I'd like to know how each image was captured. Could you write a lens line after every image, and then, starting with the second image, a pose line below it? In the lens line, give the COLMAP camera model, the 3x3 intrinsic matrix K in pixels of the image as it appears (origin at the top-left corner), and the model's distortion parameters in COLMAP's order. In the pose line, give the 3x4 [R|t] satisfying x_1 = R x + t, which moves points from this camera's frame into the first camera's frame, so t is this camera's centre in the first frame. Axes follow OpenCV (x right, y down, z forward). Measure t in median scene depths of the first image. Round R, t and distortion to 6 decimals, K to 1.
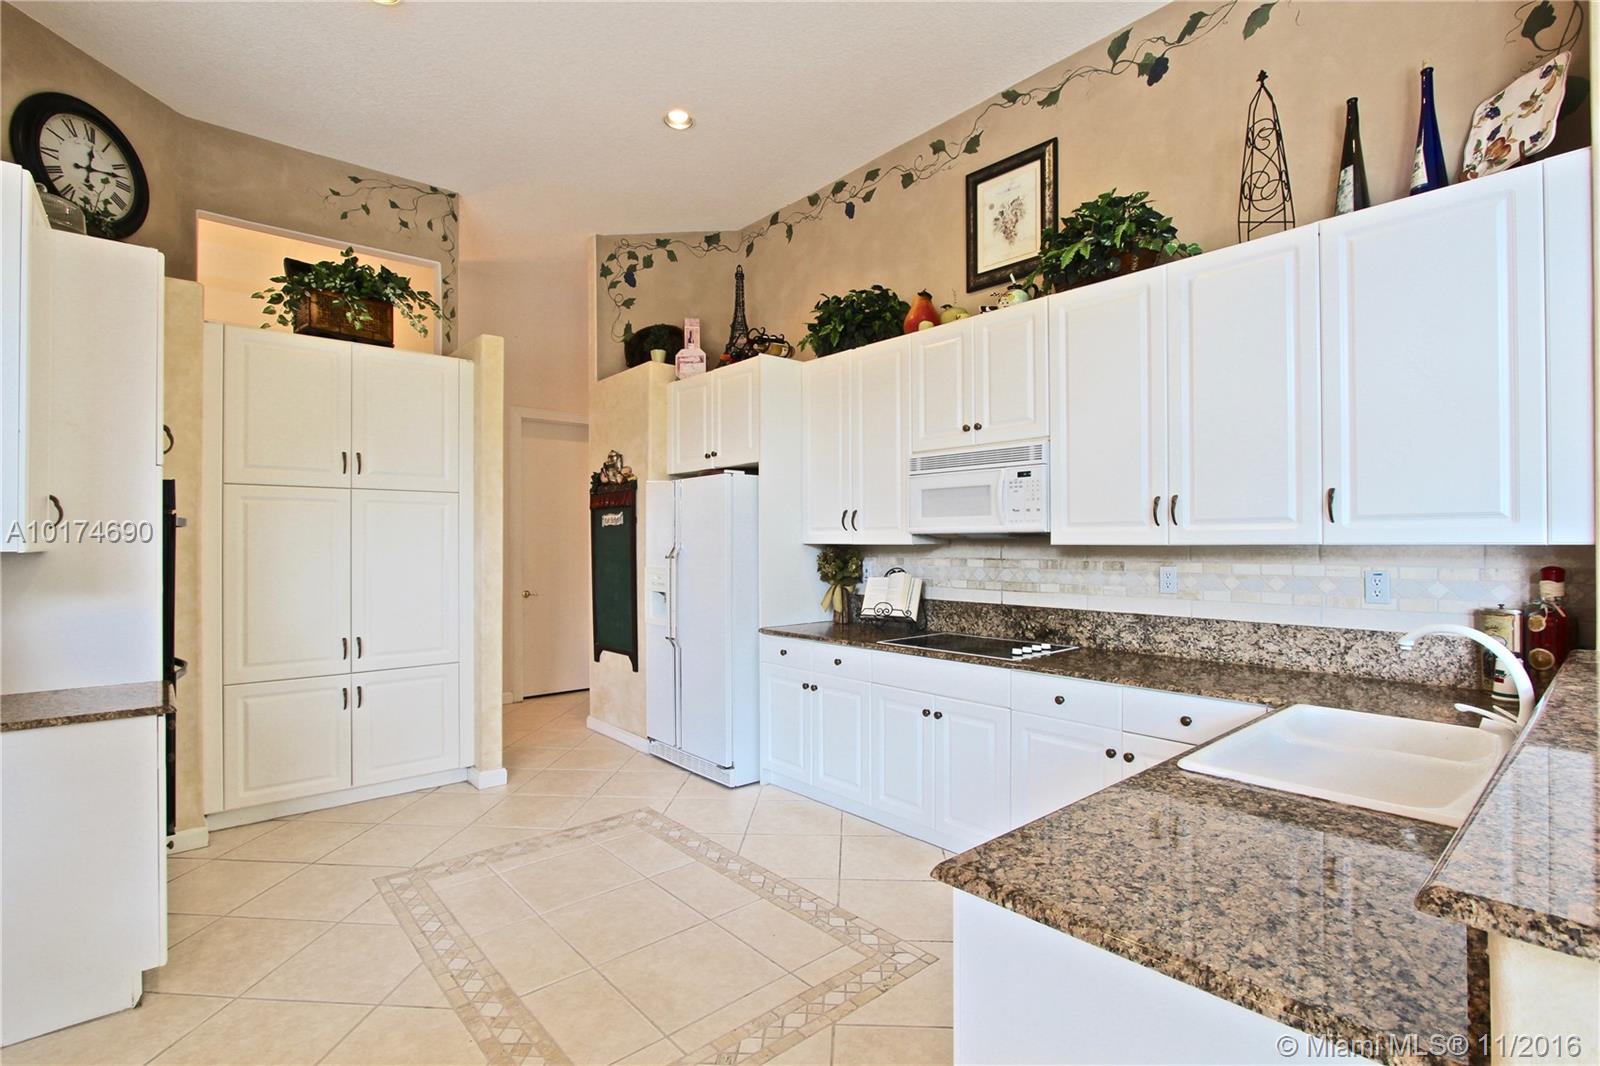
lens RADIAL K [[751.5, 0, 805.9], [0, 751.5, 539.4], [0, 0, 1]] dist [-0.018926, -0.000221]
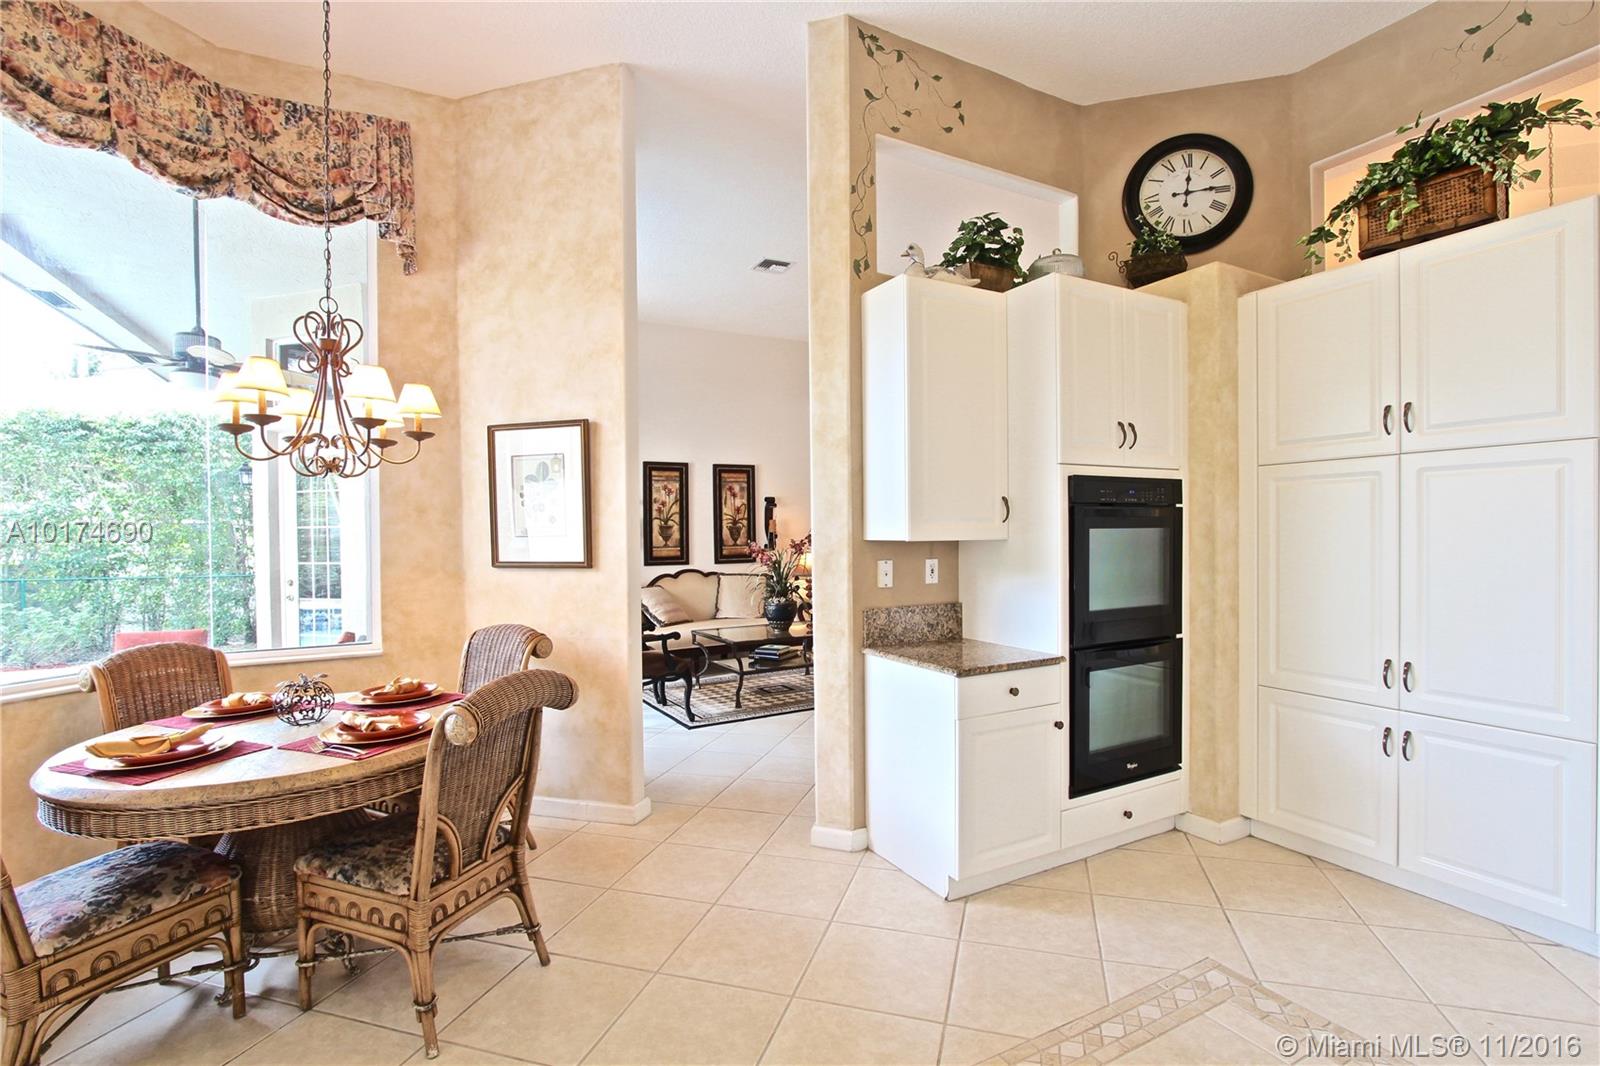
lens RADIAL K [[742.5, 0, 807.2], [0, 742.5, 540.3], [0, 0, 1]] dist [-0.012083, 0.000383]
pose [[-0.227826, 0.013374, -0.973610, 0.247015], [0.016181, 0.999820, 0.009947, -0.001231], [0.973567, -0.013488, -0.228002, 0.697648]]
